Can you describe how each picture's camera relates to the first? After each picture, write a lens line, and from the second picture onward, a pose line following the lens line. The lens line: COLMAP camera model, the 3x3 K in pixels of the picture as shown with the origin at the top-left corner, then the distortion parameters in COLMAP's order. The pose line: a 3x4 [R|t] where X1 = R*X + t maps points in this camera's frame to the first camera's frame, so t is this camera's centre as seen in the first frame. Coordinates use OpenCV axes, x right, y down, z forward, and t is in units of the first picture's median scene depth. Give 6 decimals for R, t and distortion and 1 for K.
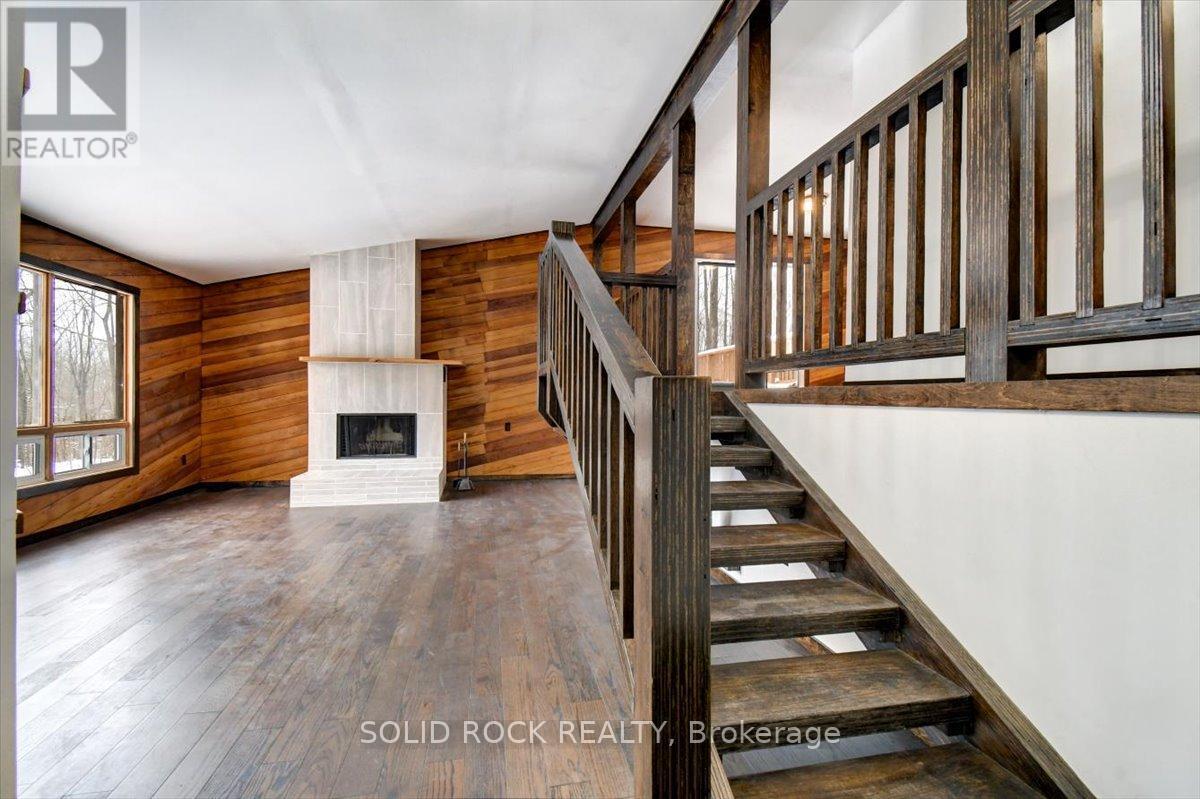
lens RADIAL K [[522.8, 0, 599.7], [0, 522.8, 400.0], [0, 0, 1]] dist [0.006875, -0.006752]
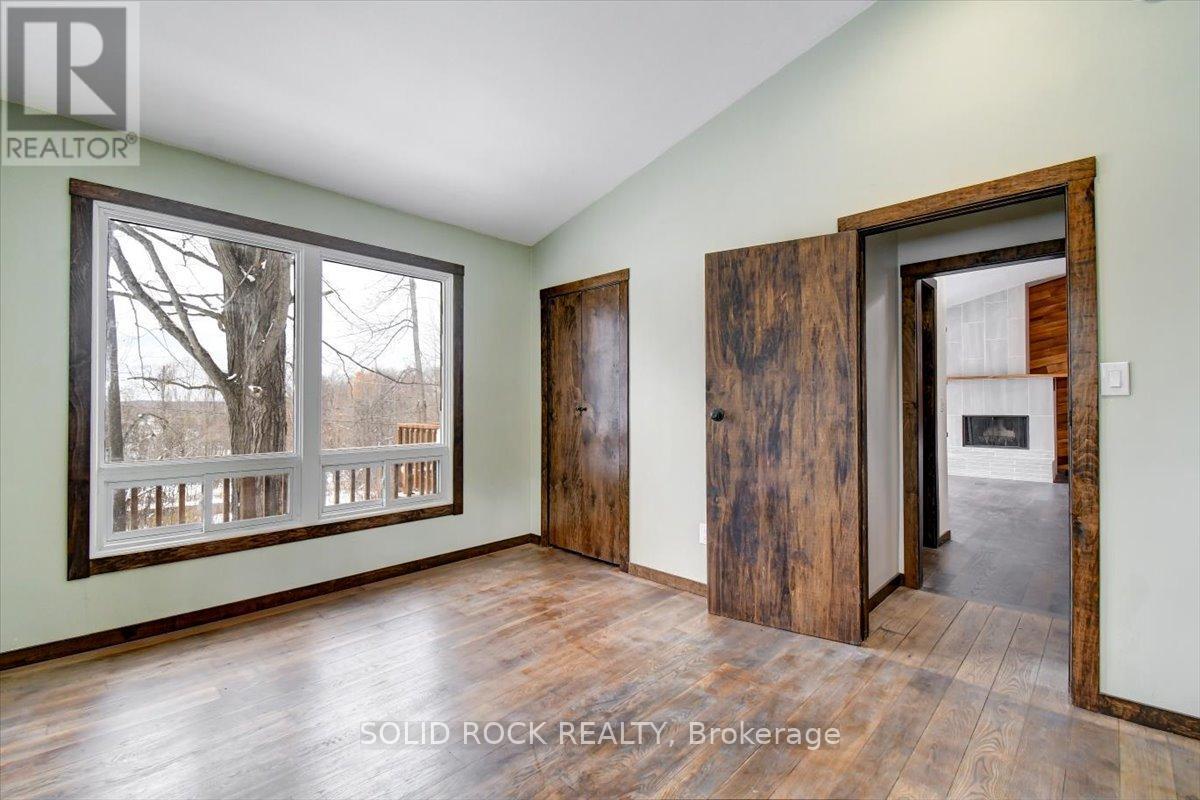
lens RADIAL K [[522.8, 0, 598.5], [0, 522.8, 403.3], [0, 0, 1]] dist [0.006875, -0.006752]
pose [[0.562622, -0.013165, -0.826609, 0.128816], [0.004910, 0.999909, -0.012583, 0.006161], [0.826699, 0.003021, 0.562636, -0.631207]]
